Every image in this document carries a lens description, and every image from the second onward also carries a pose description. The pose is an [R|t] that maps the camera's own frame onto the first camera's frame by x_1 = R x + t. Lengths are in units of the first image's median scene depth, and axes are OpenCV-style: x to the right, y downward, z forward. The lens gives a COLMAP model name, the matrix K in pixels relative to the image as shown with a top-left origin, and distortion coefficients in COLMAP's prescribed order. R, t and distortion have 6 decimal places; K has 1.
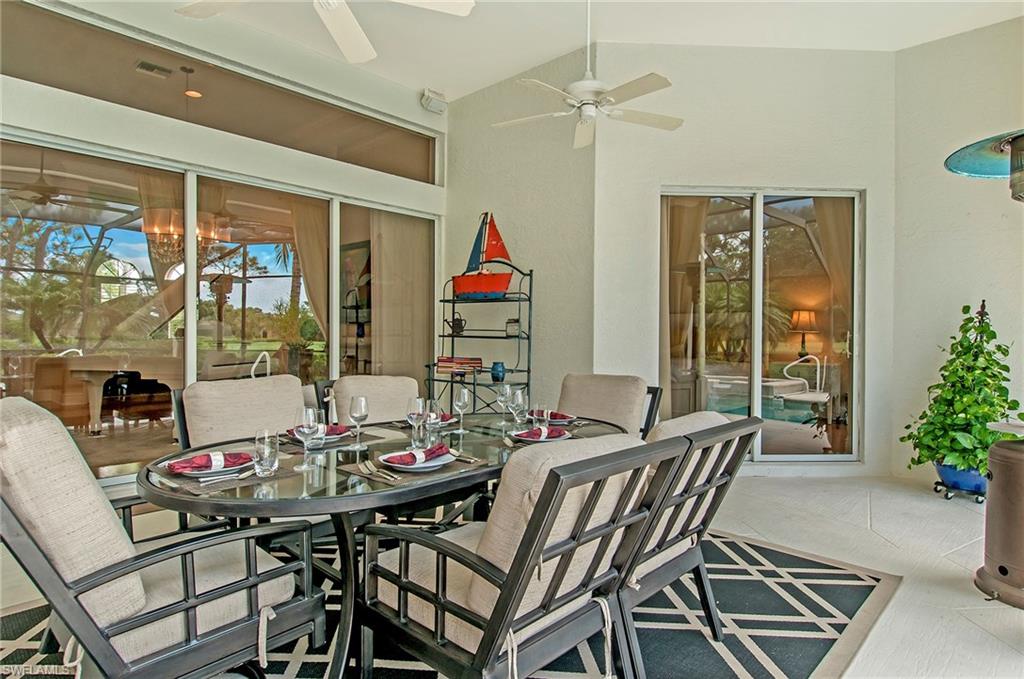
lens RADIAL K [[550.8, 0, 510.9], [0, 550.8, 333.9], [0, 0, 1]] dist [0.004318, -0.001963]
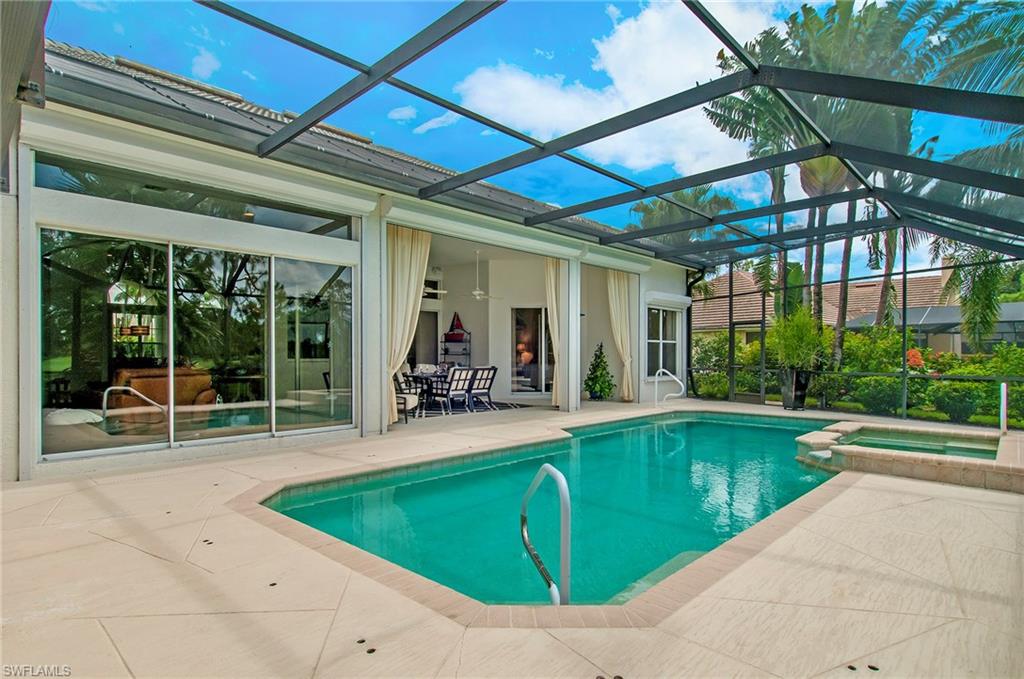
lens RADIAL K [[550.8, 0, 511.1], [0, 550.8, 350.2], [0, 0, 1]] dist [0.004318, -0.001963]
pose [[0.999985, -0.005176, 0.001597, 0.245335], [0.005208, 0.999783, -0.020185, 0.044276], [-0.001492, 0.020193, 0.999795, -1.940038]]
